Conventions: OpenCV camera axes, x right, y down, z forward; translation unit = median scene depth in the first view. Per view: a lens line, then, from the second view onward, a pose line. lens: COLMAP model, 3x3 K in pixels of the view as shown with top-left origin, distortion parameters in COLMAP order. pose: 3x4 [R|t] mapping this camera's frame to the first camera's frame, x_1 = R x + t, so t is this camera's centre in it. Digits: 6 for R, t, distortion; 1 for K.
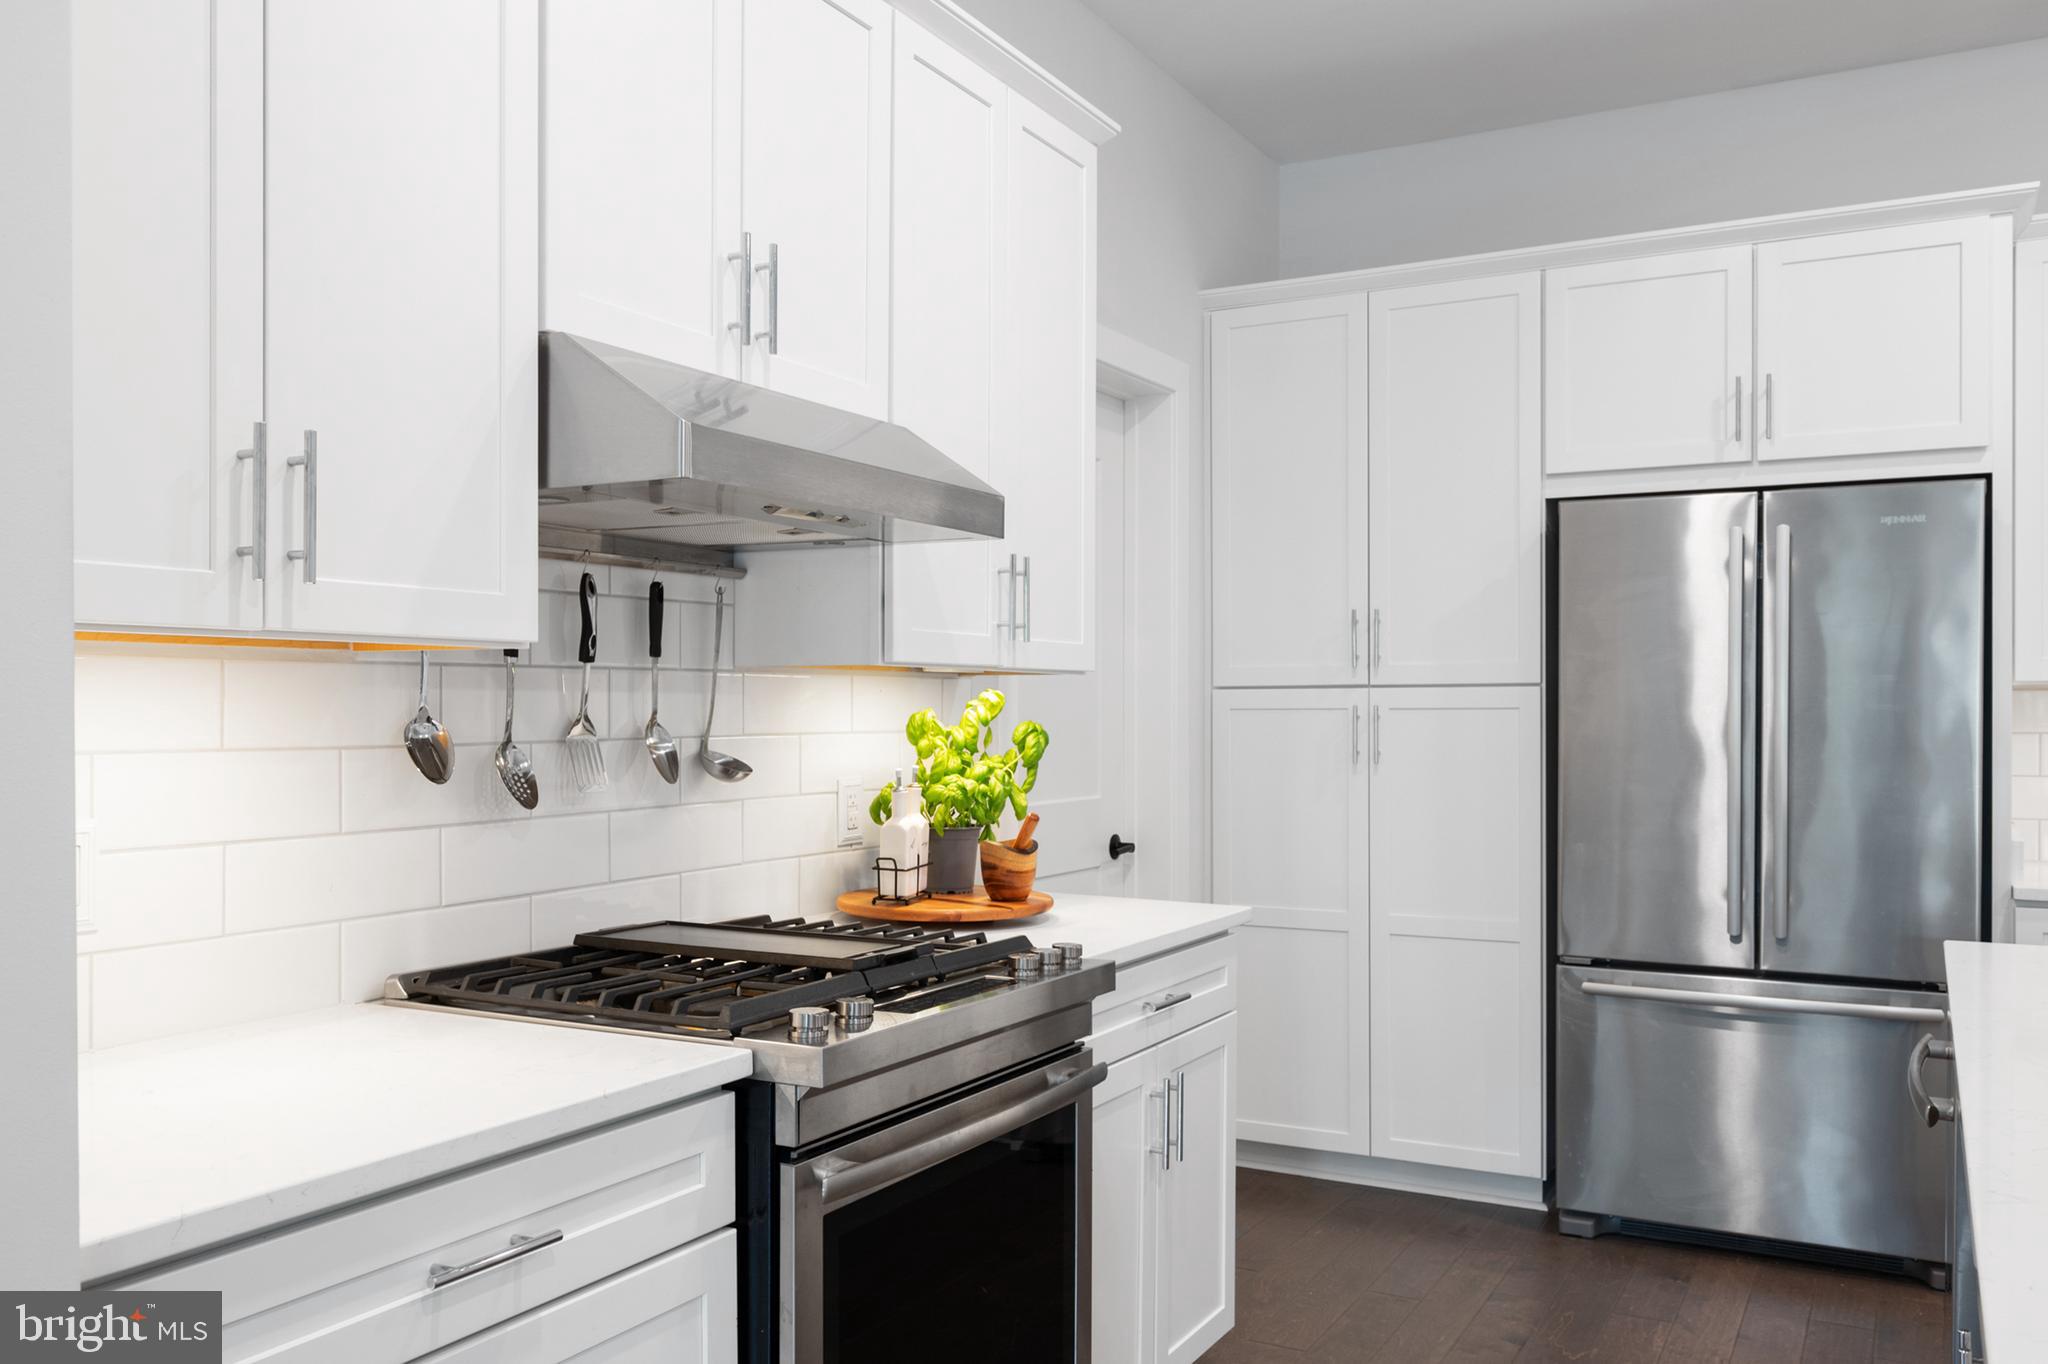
lens RADIAL K [[1659.7, 0, 1018.7], [0, 1659.7, 711.9], [0, 0, 1]] dist [0.004580, -0.005355]
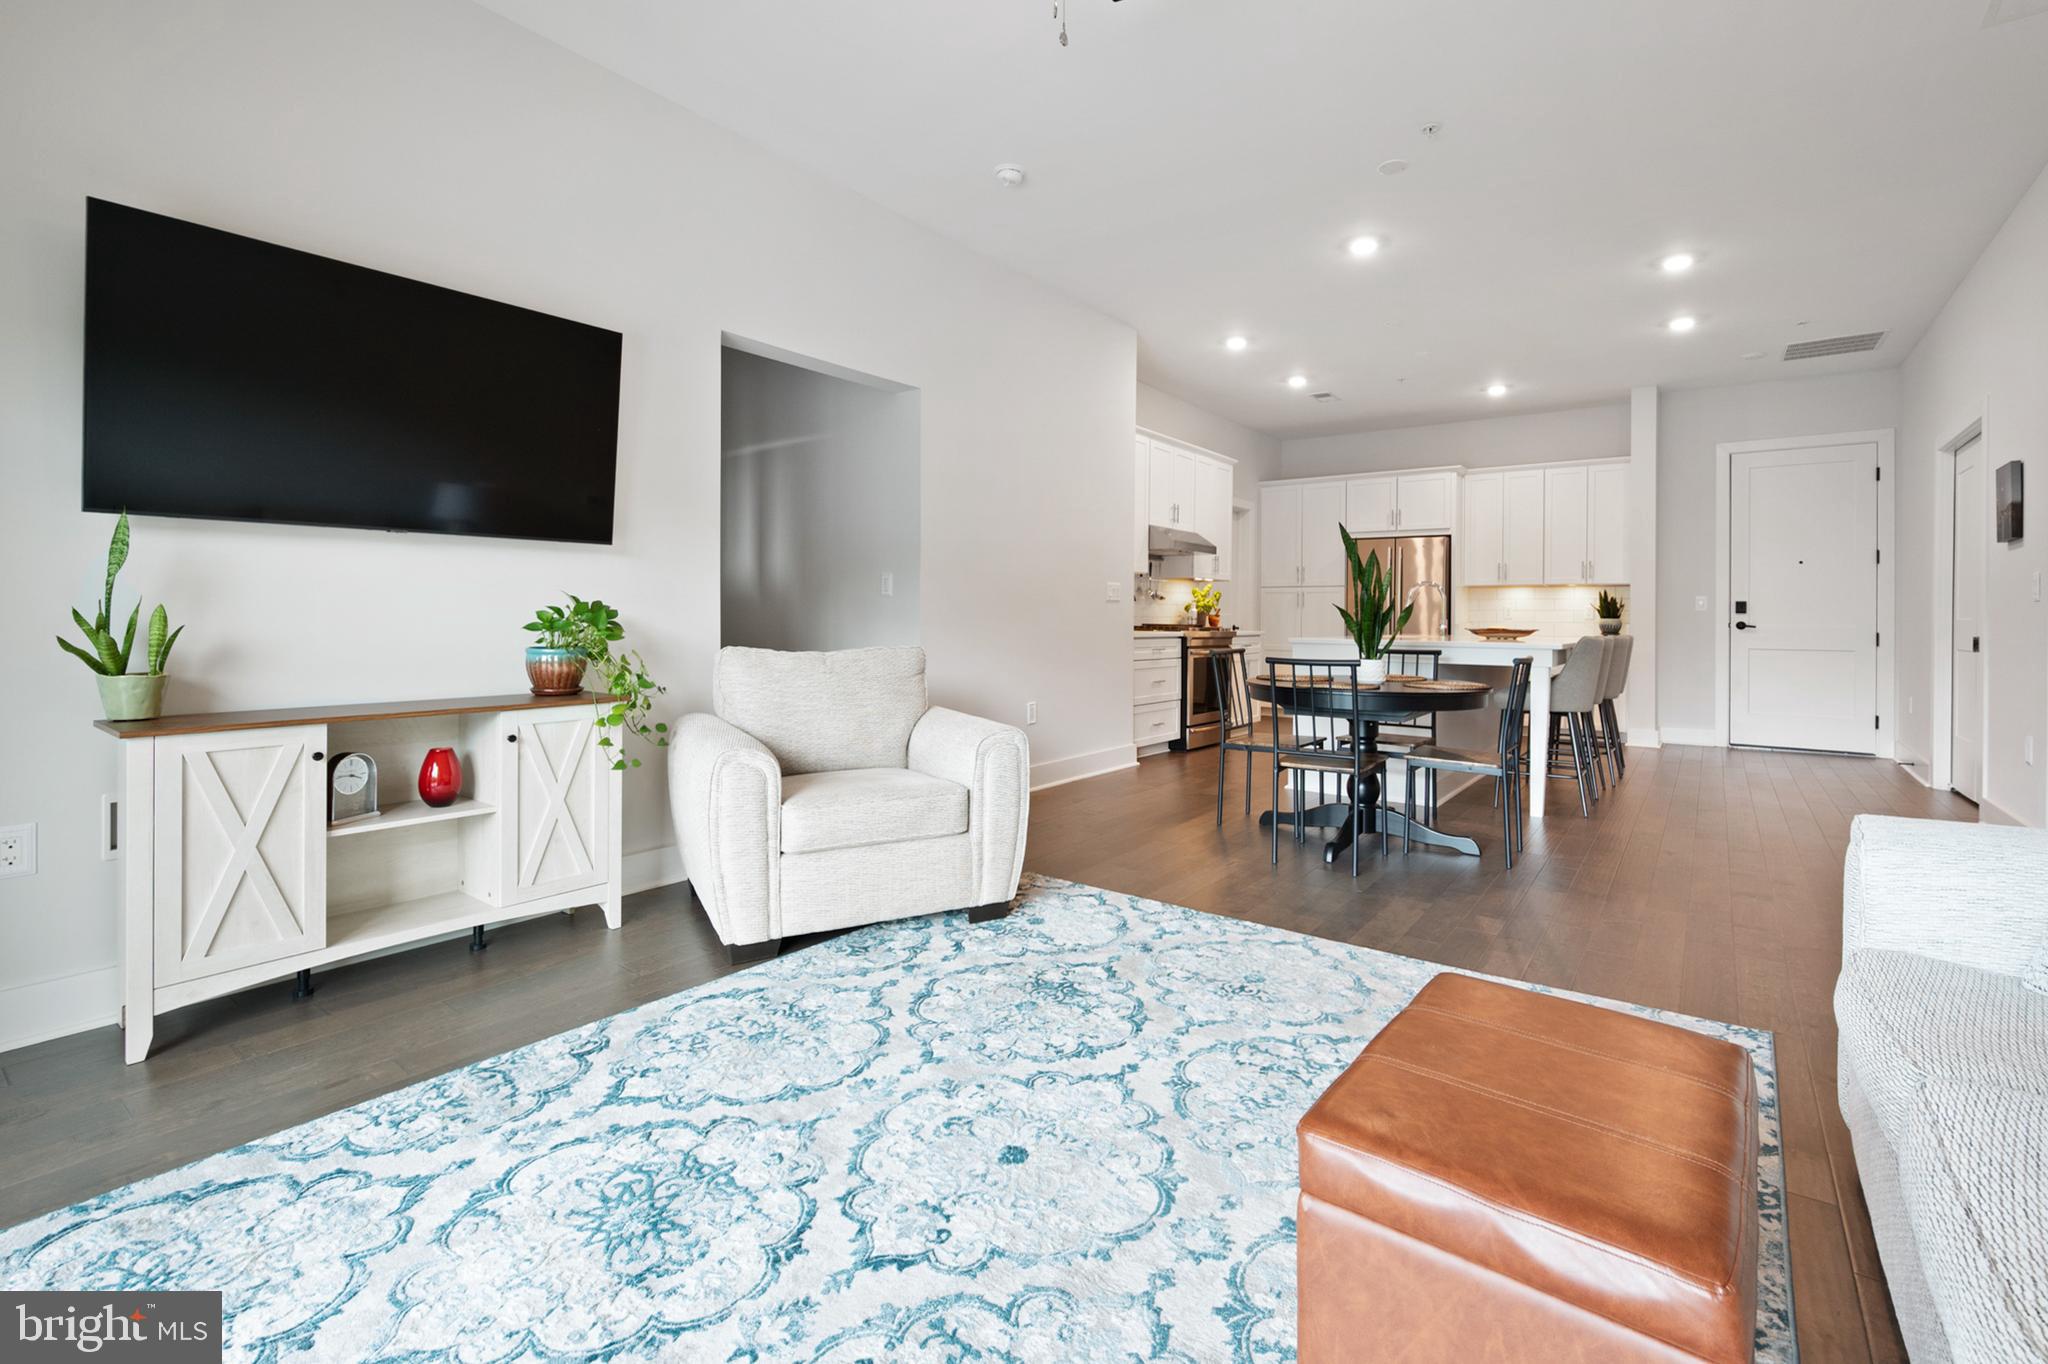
lens RADIAL K [[905.4, 0, 1053.4], [0, 905.4, 619.5], [0, 0, 1]] dist [0.001691, -0.000325]
pose [[0.991633, 0.010831, -0.128632, -0.135475], [-0.010604, 0.999941, 0.002445, 0.093874], [0.128651, -0.001061, 0.991689, -1.759727]]
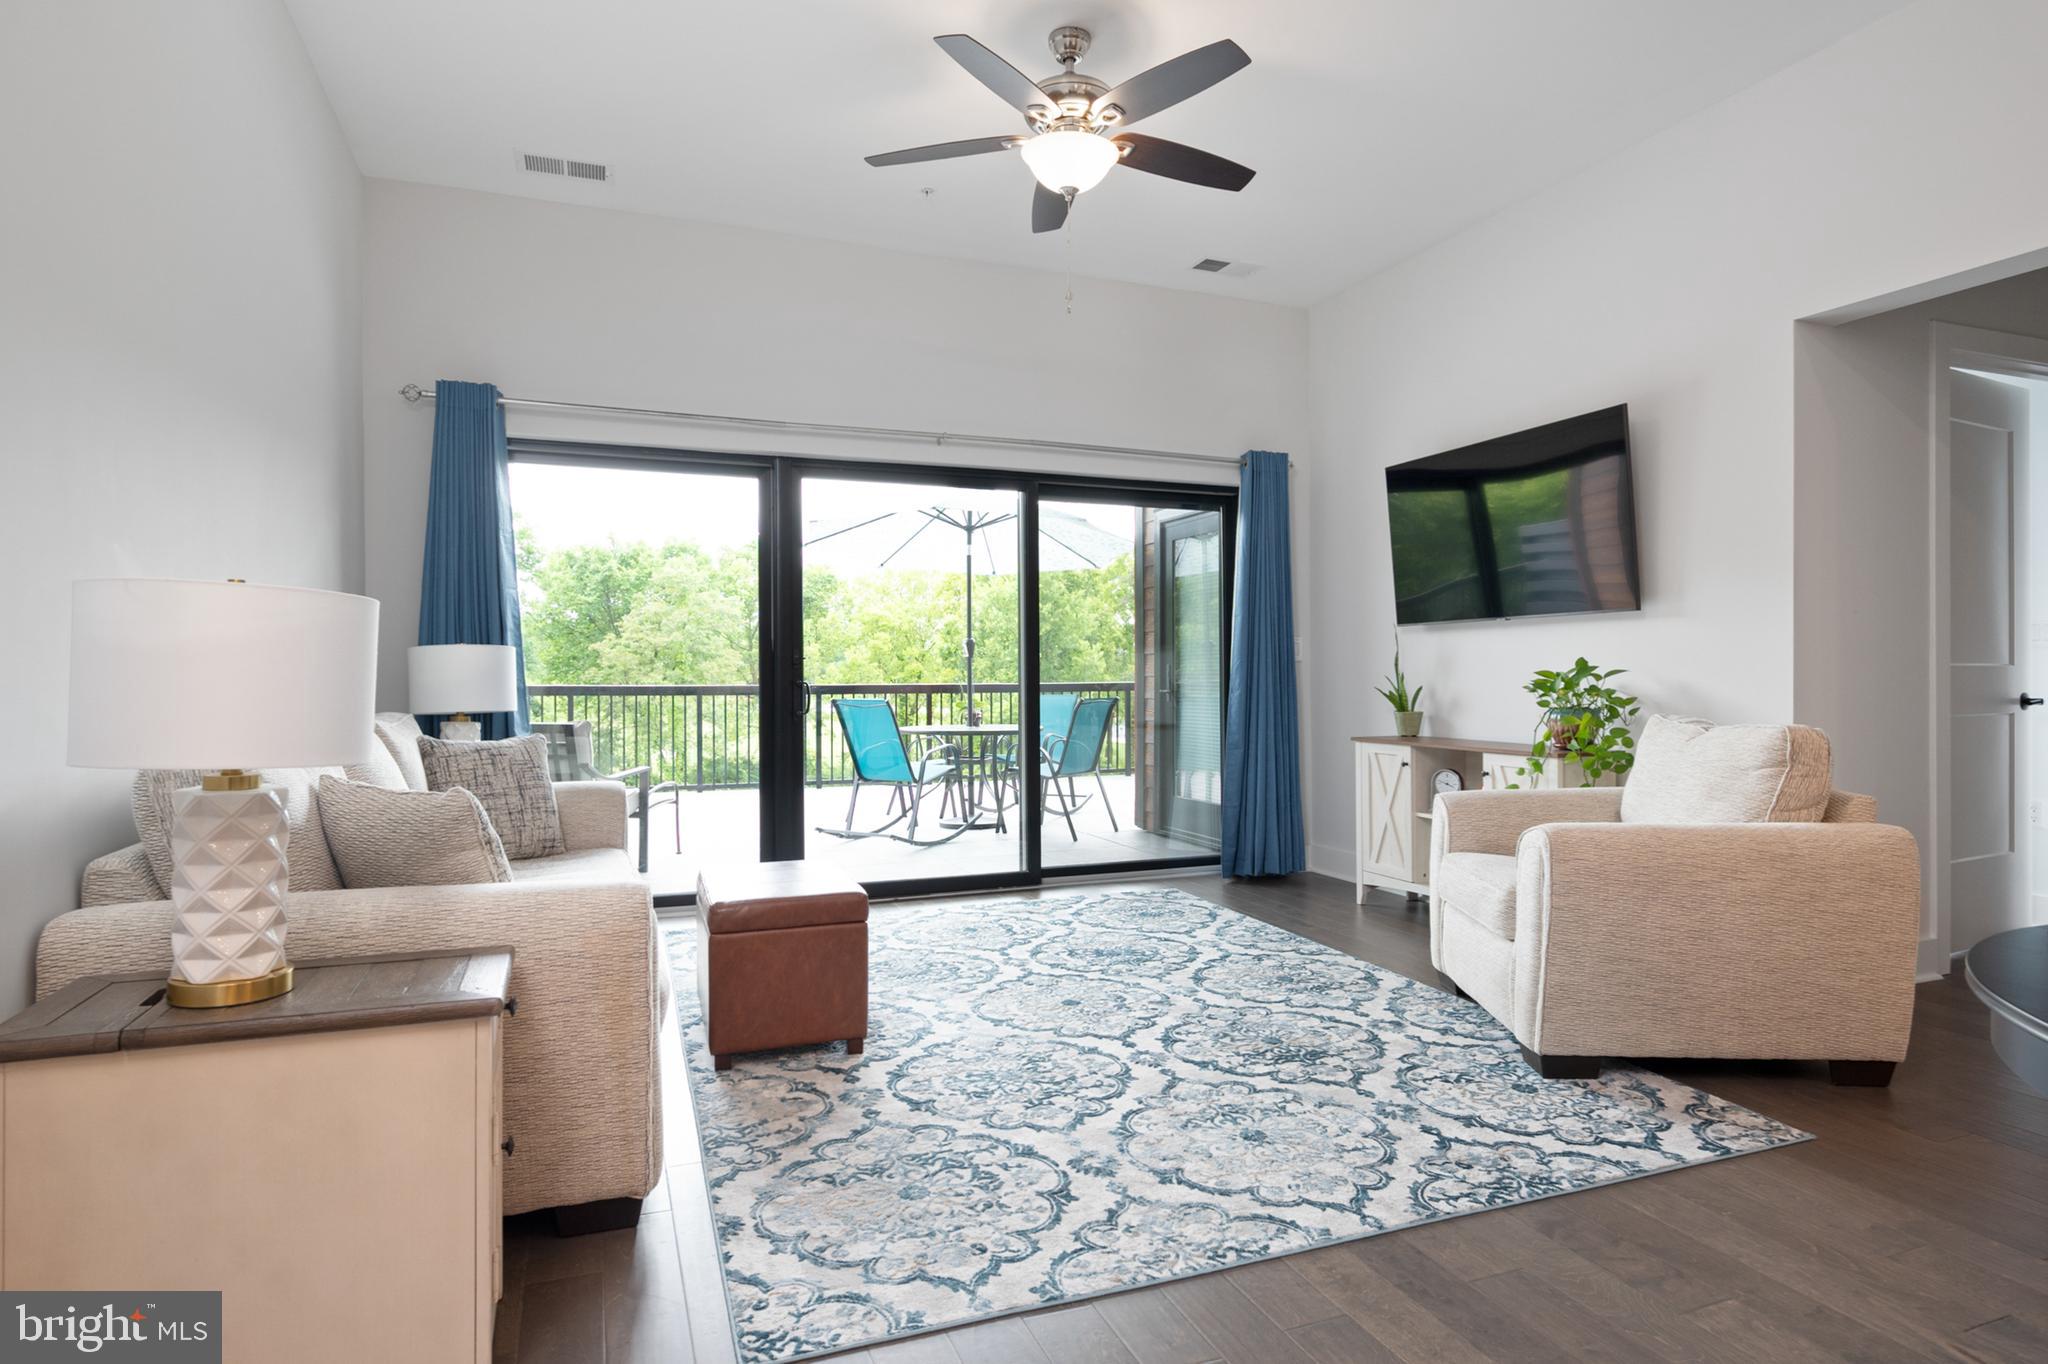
lens RADIAL K [[1124.6, 0, 1024.2], [0, 1124.6, 686.8], [0, 0, 1]] dist [-0.021253, 0.000123]
pose [[-0.647639, 0.007819, -0.761907, 0.724061], [-0.003122, 0.999912, 0.012916, 0.091144], [0.761941, 0.010744, -0.647557, -0.421928]]
